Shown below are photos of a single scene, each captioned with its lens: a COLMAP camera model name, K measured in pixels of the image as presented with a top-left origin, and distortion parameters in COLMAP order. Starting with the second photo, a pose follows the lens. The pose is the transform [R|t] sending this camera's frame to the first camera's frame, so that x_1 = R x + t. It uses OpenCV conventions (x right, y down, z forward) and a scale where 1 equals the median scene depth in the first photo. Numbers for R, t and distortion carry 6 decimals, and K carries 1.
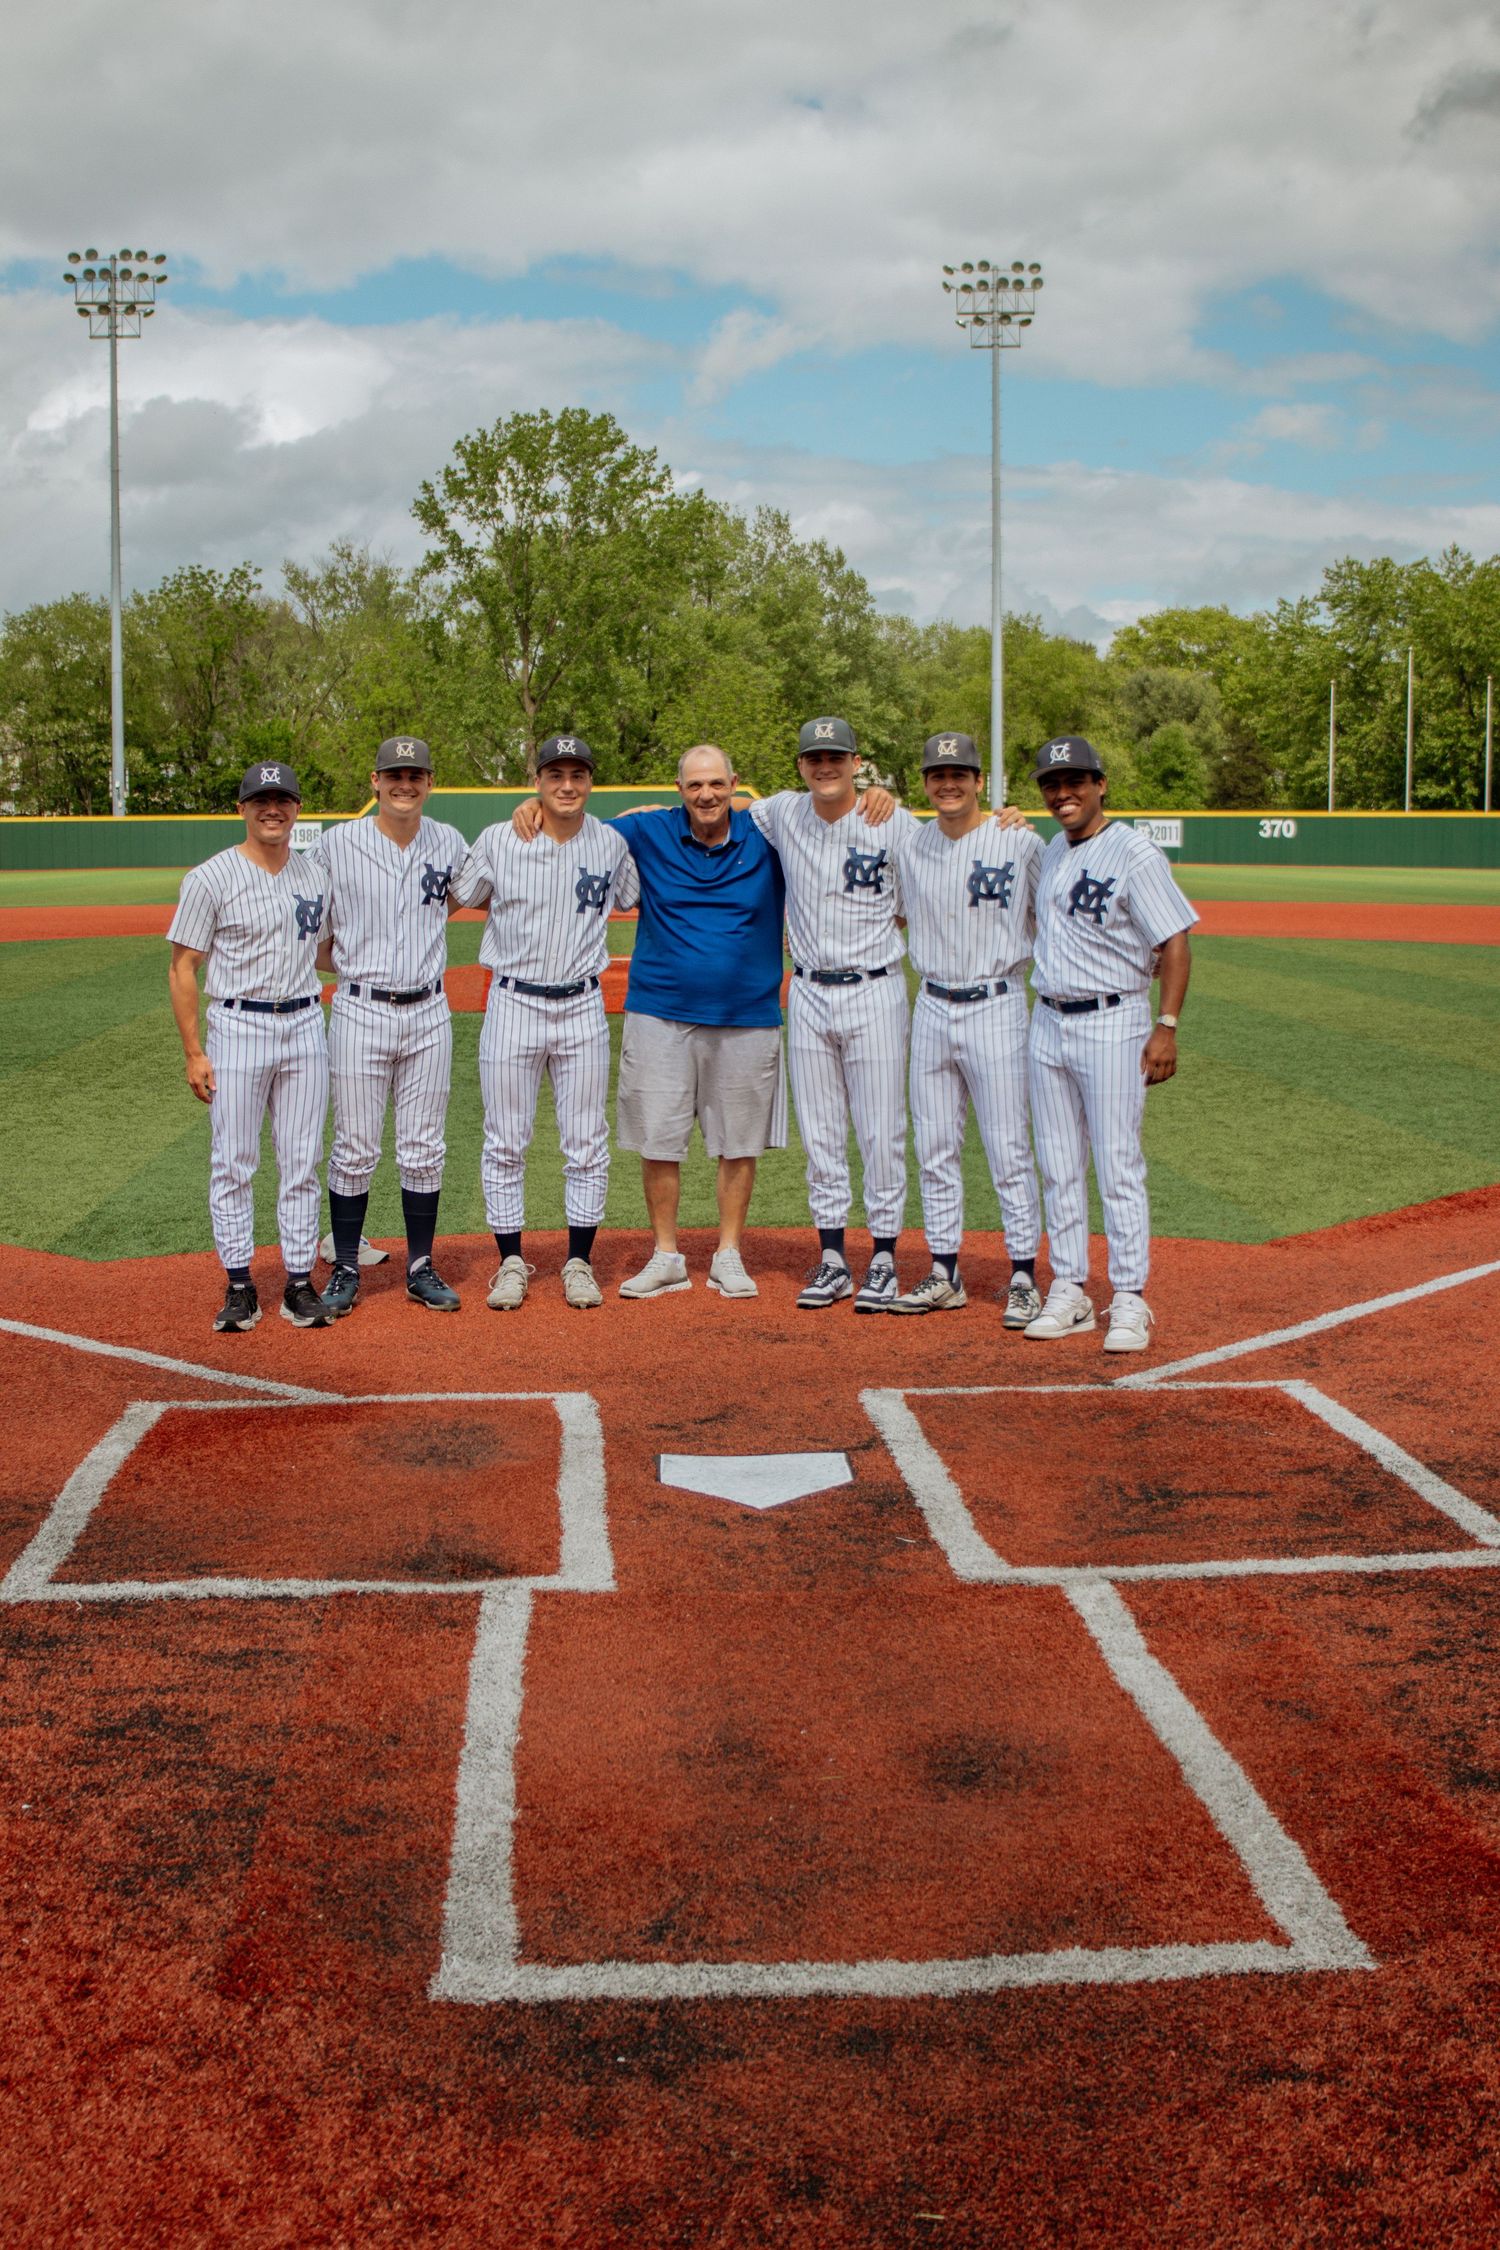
lens RADIAL K [[2651.0, 0, 750.0], [0, 2651.0, 1125.0], [0, 0, 1]] dist [-0.179540, 0.060873]
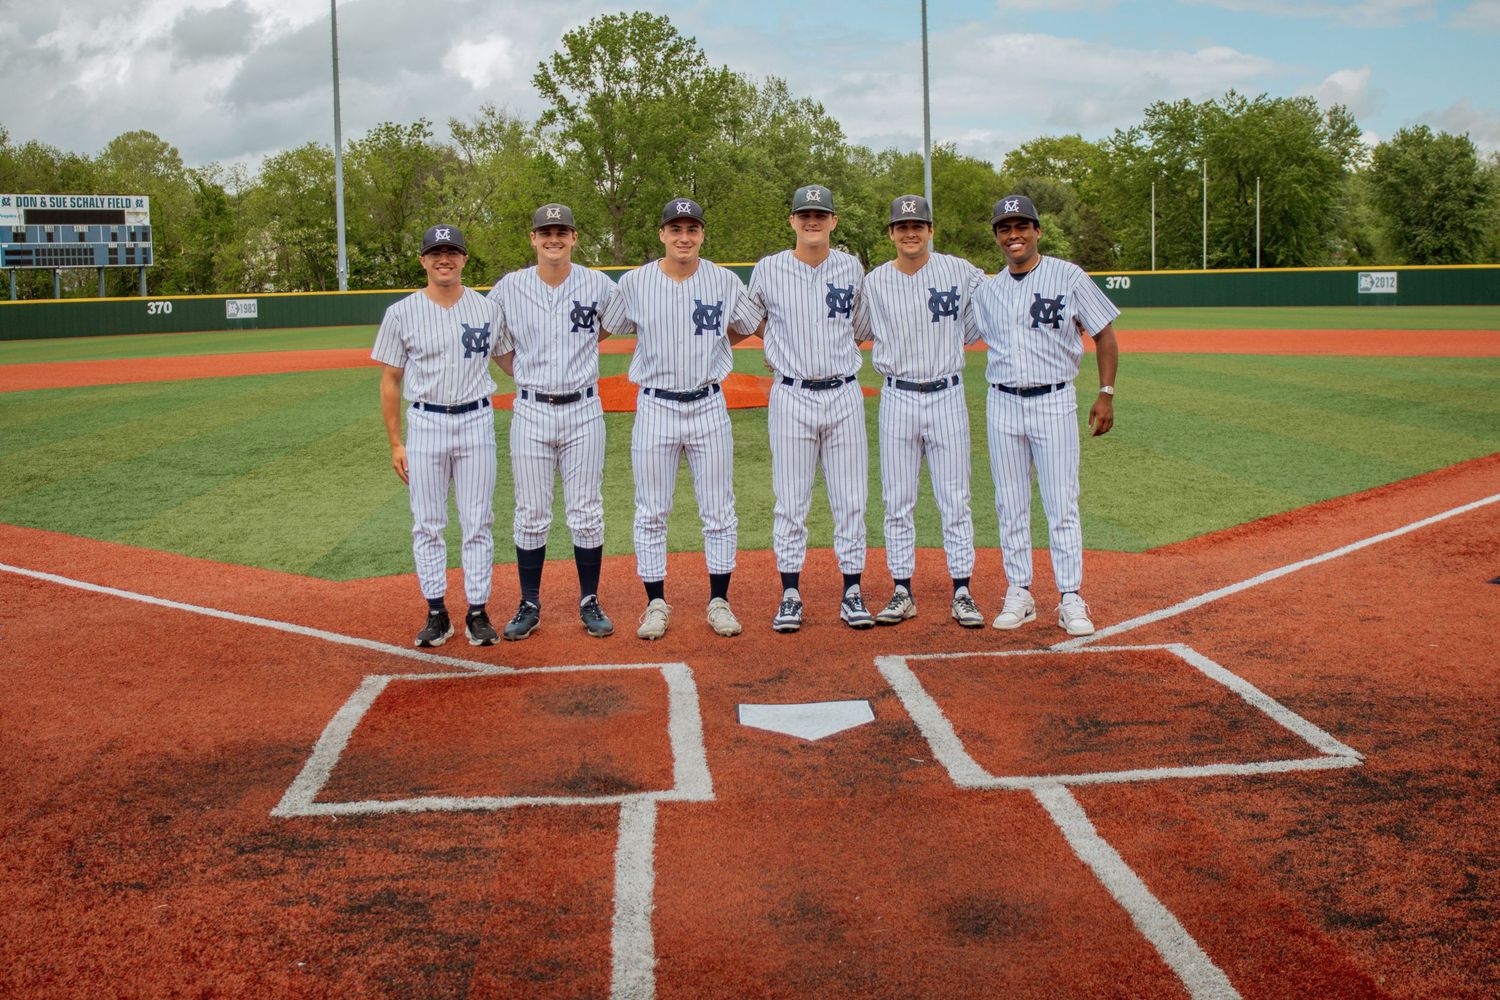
lens RADIAL K [[1767.3, 0, 752.5], [0, 1767.3, 467.8], [0, 0, 1]] dist [-0.179540, 0.060873]
pose [[0.999738, -0.021559, -0.007626, -0.017570], [0.021459, 0.999685, -0.013030, 0.010365], [0.007904, 0.012863, 0.999886, 0.052248]]
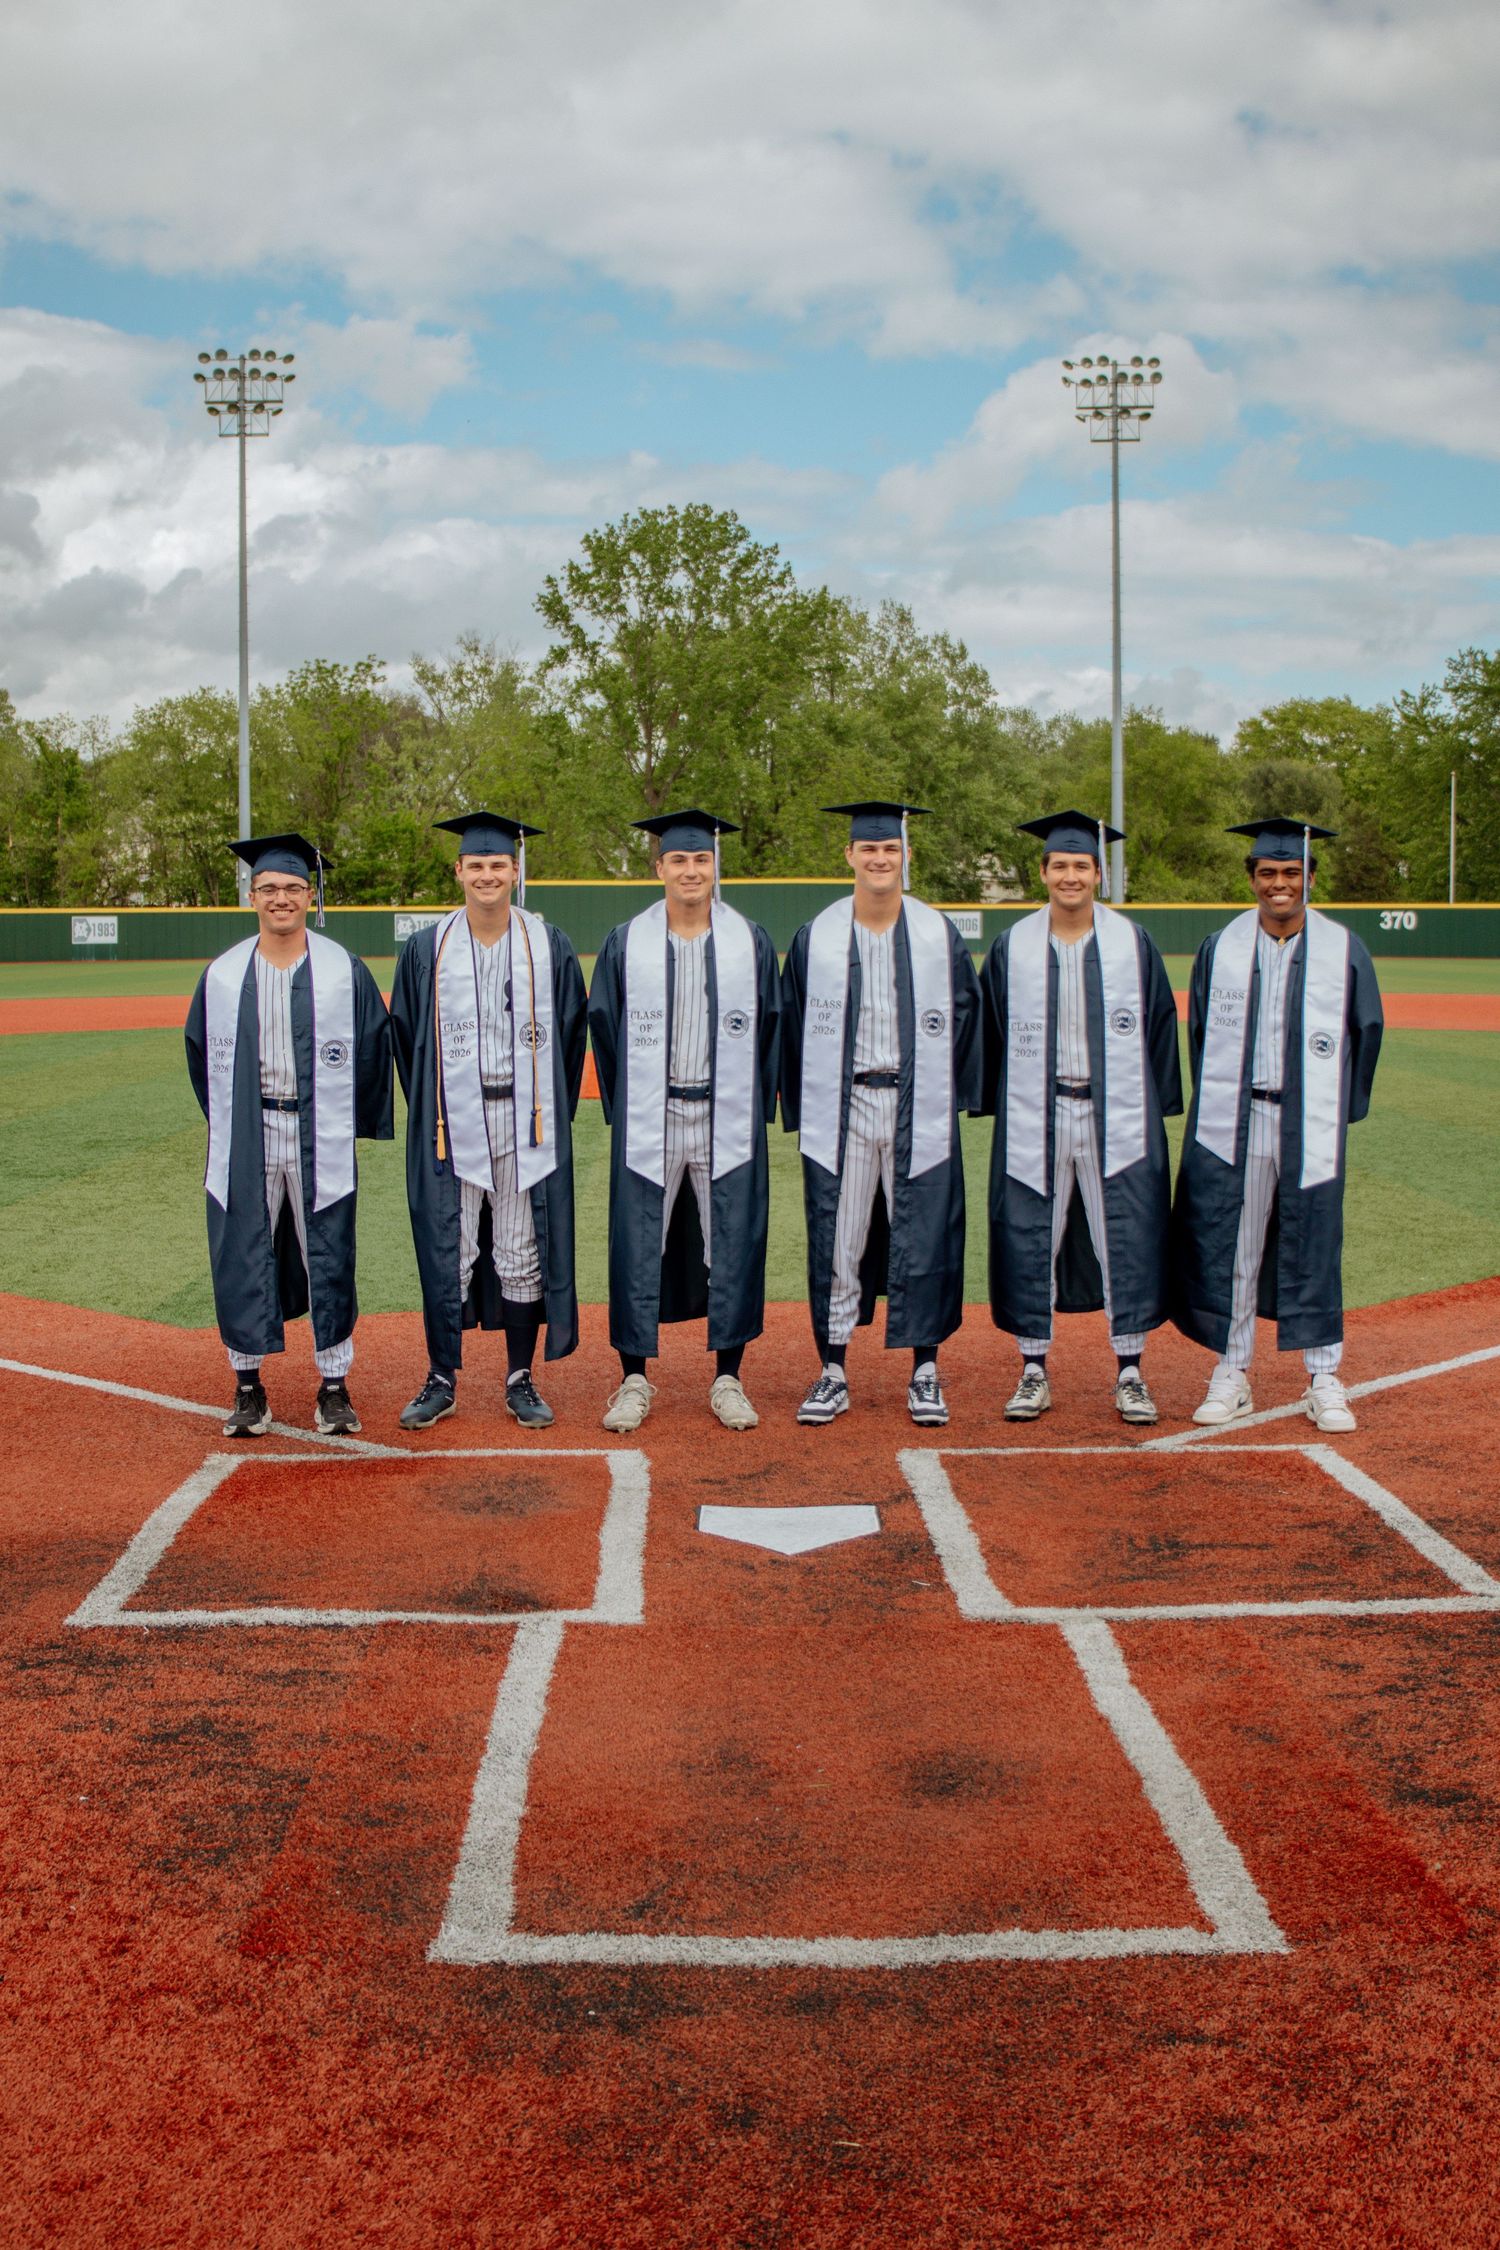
lens RADIAL K [[2659.8, 0, 750.0], [0, 2659.8, 1125.0], [0, 0, 1]] dist [-0.164578, 0.013814]
pose [[0.998801, 0.002793, -0.048877, 0.039774], [-0.004498, 0.999384, -0.034796, 0.009308], [0.048750, 0.034974, 0.998199, -0.072922]]
